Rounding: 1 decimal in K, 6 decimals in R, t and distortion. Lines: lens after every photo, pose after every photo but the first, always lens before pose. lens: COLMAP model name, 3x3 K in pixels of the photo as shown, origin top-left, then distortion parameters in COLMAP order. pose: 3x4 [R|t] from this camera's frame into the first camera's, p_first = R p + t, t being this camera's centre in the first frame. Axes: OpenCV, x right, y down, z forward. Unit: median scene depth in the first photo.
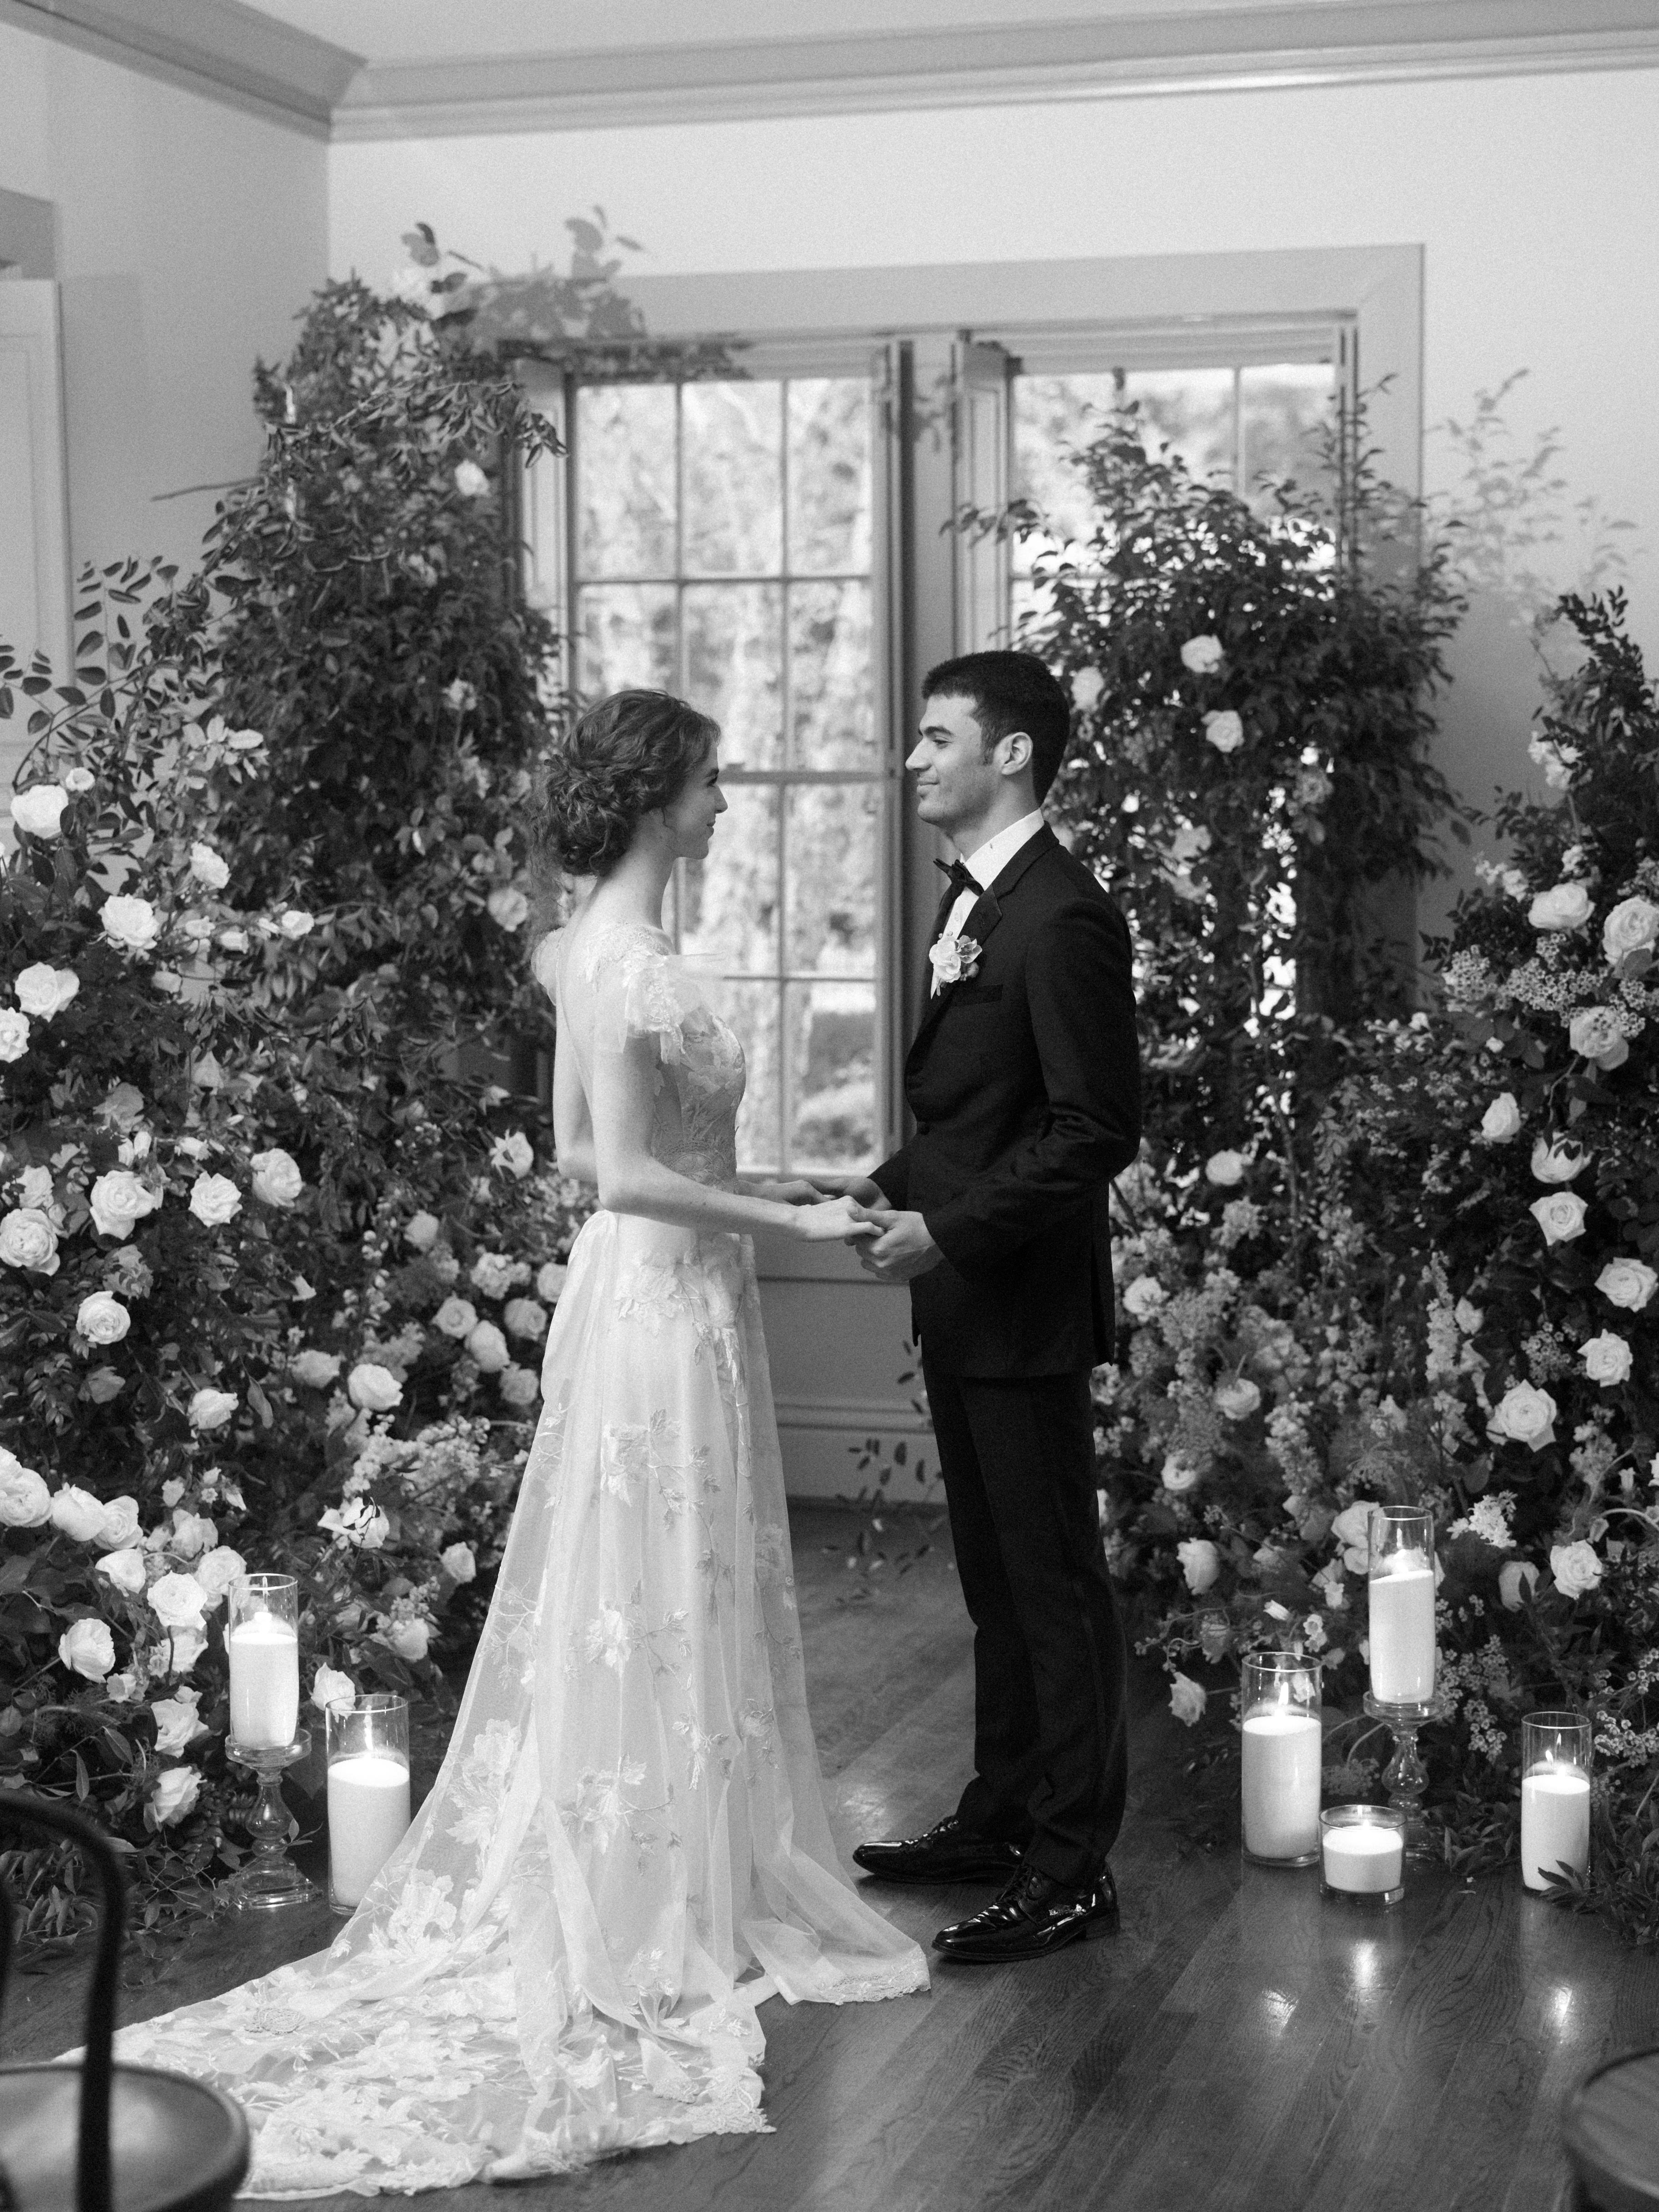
lens RADIAL K [[3578.7, 0, 862.7], [0, 3578.7, 1101.0], [0, 0, 1]] dist [0.020965, 0.000676]
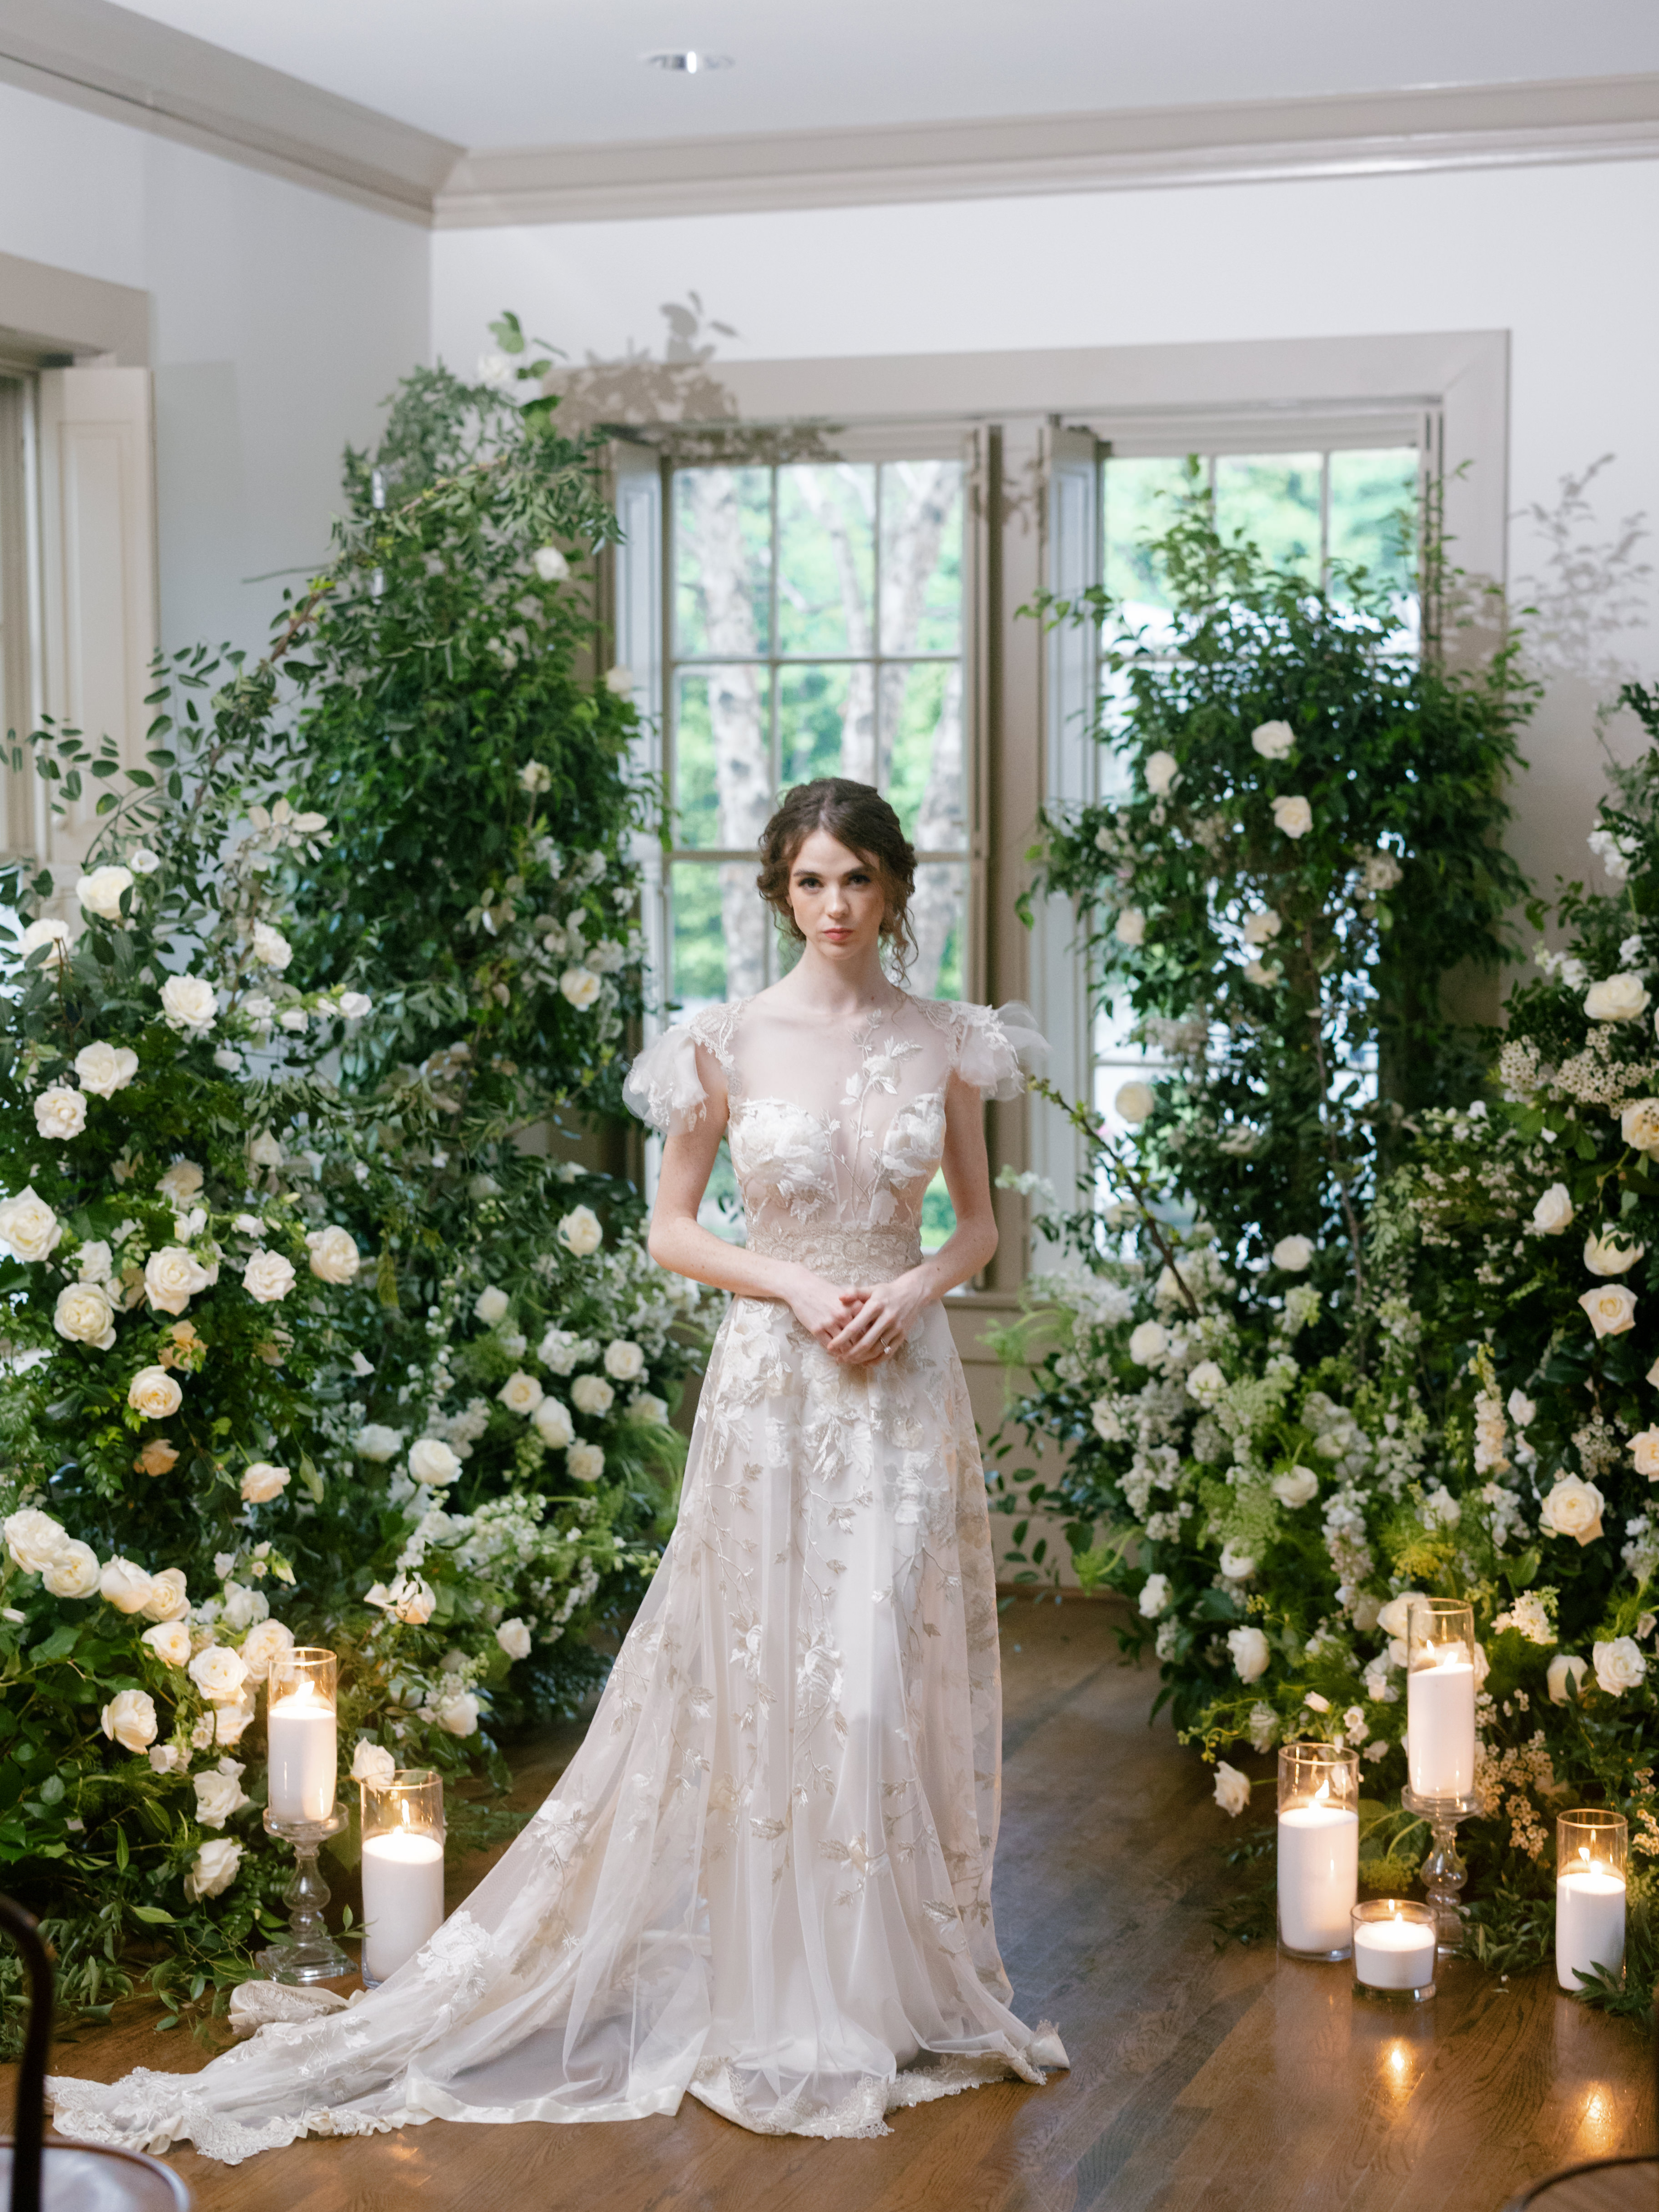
lens RADIAL K [[3578.7, 0, 862.7], [0, 3578.7, 1101.0], [0, 0, 1]] dist [0.020965, 0.000676]
pose [[0.998806, 0.009589, -0.047905, 0.032973], [-0.010437, 0.999793, -0.017478, -0.005762], [0.047728, 0.017957, 0.998699, -0.004323]]
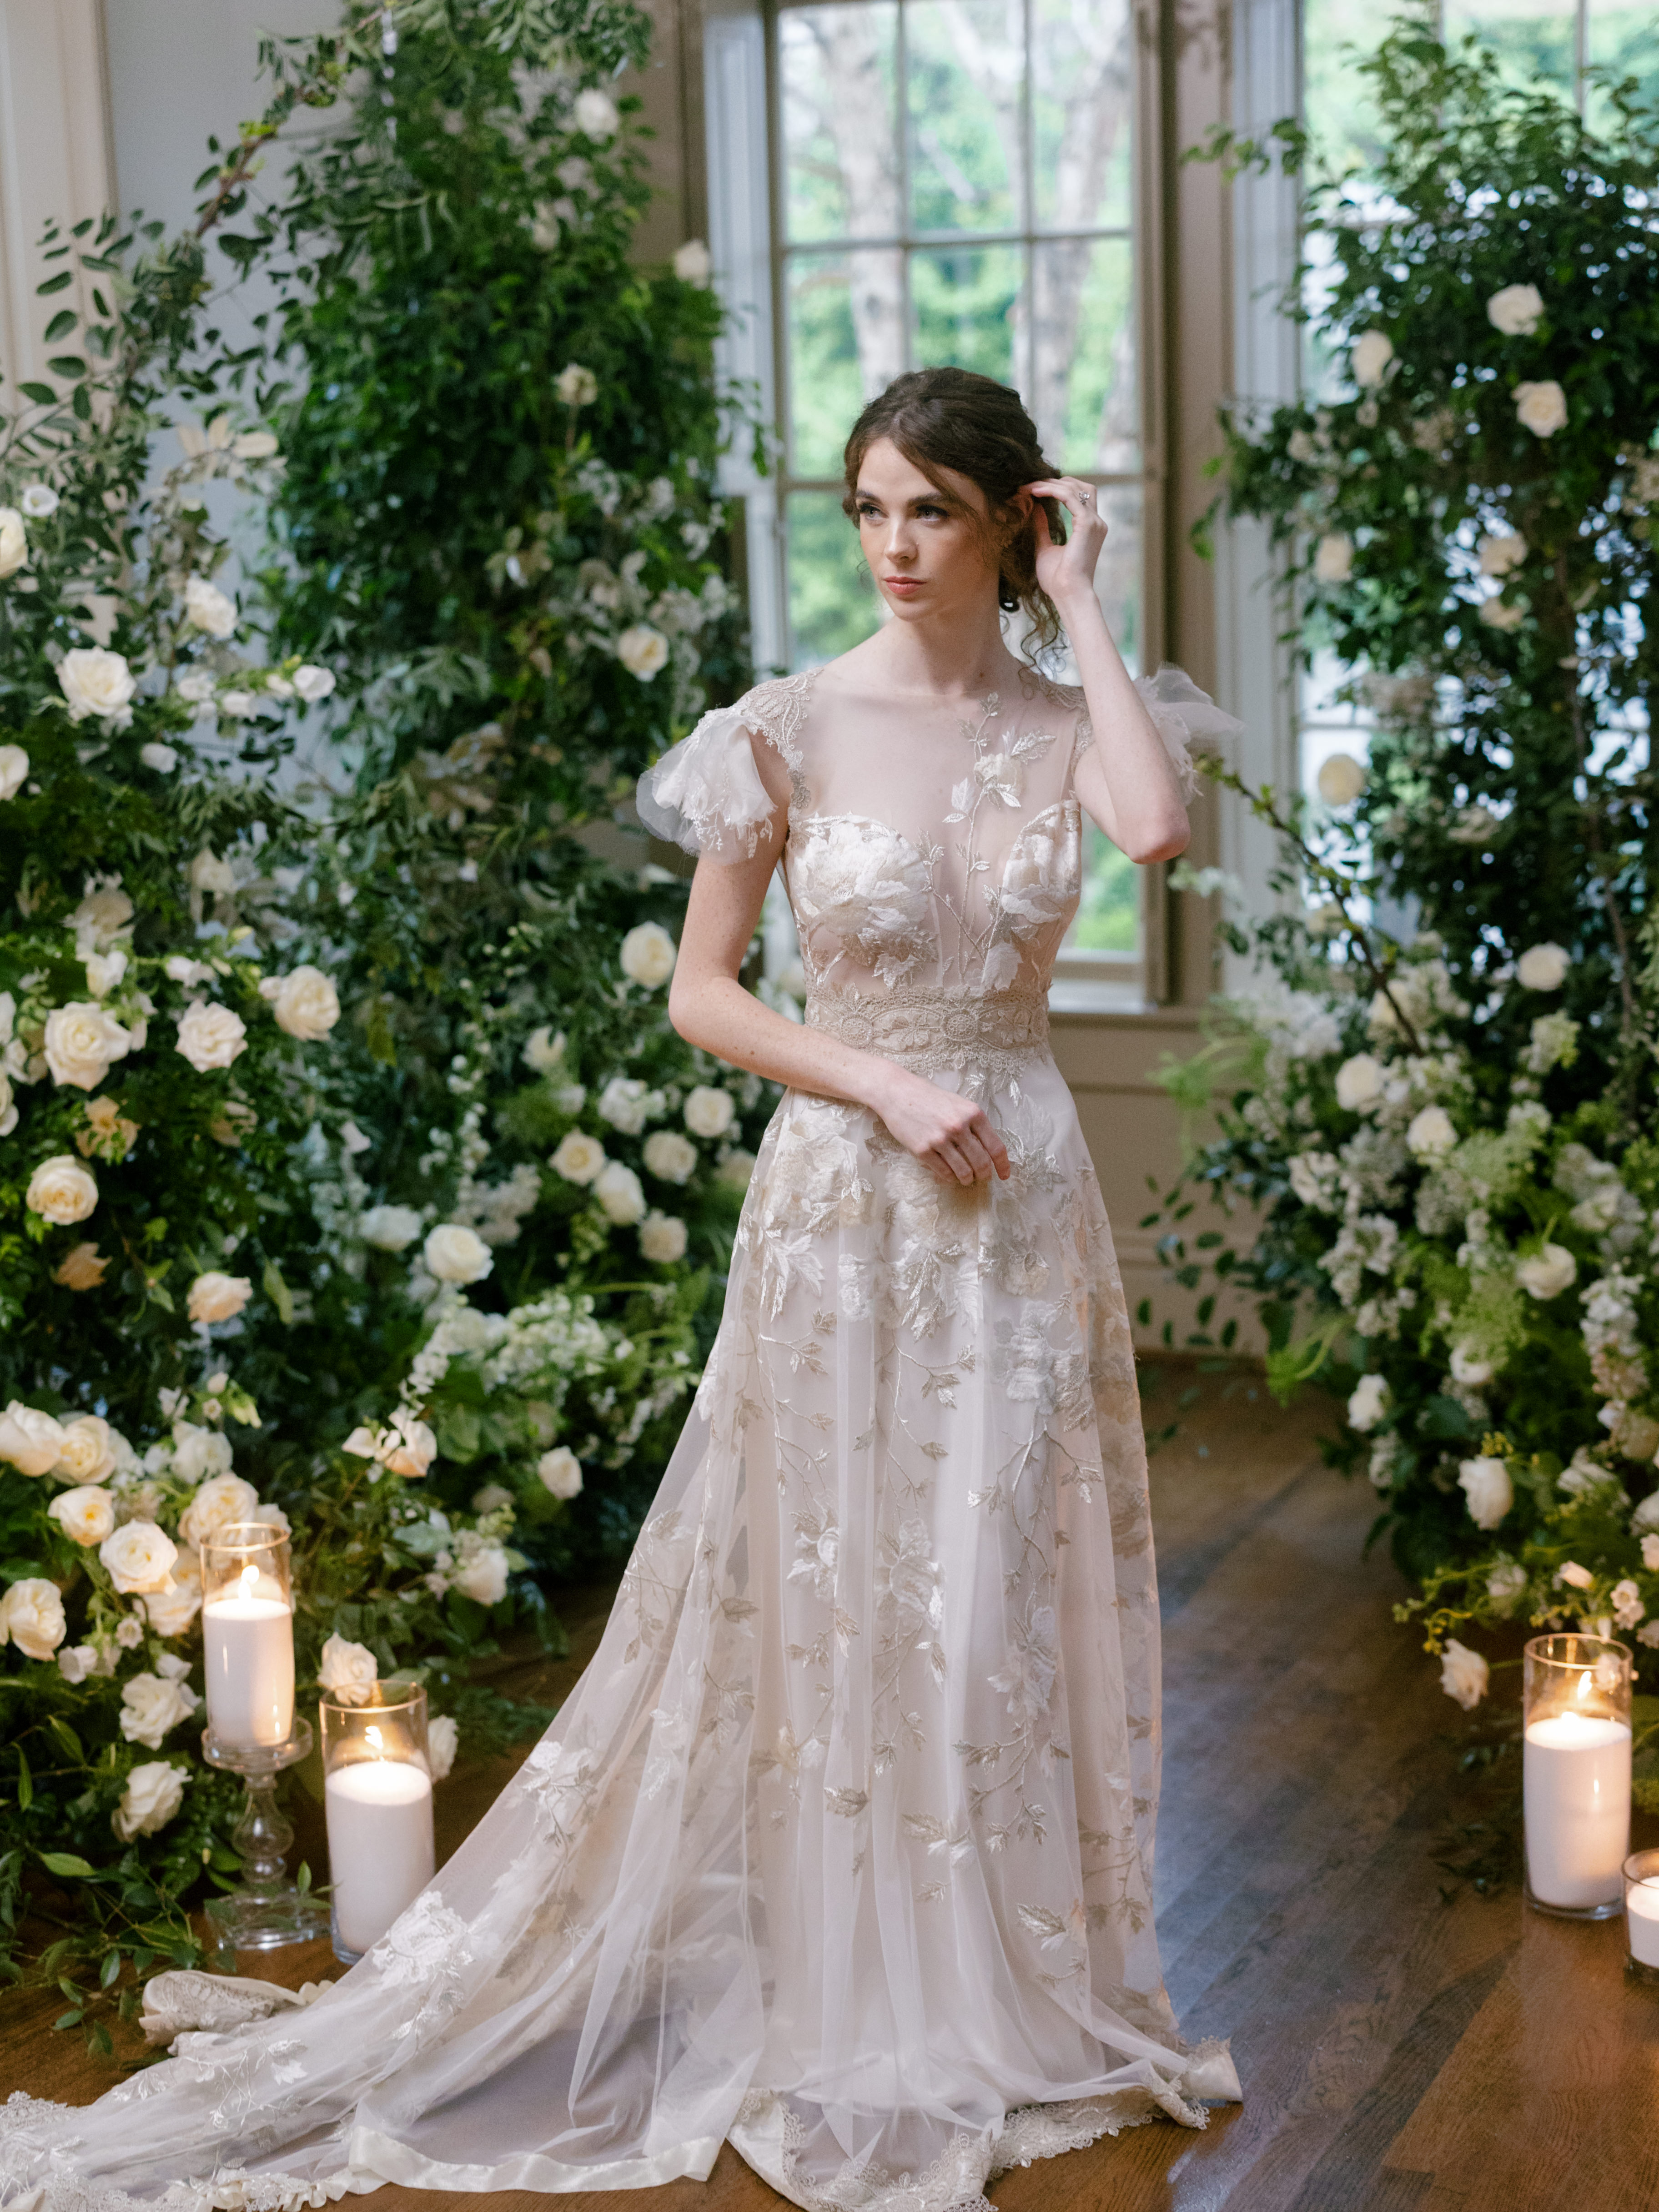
lens RADIAL K [[3578.7, 0, 862.7], [0, 3578.7, 1101.0], [0, 0, 1]] dist [0.020965, 0.000676]
pose [[0.993338, 0.000046, -0.115236, 0.049274], [0.009157, 0.996806, 0.079332, -0.018383], [0.114871, -0.079859, 0.990165, 0.222283]]
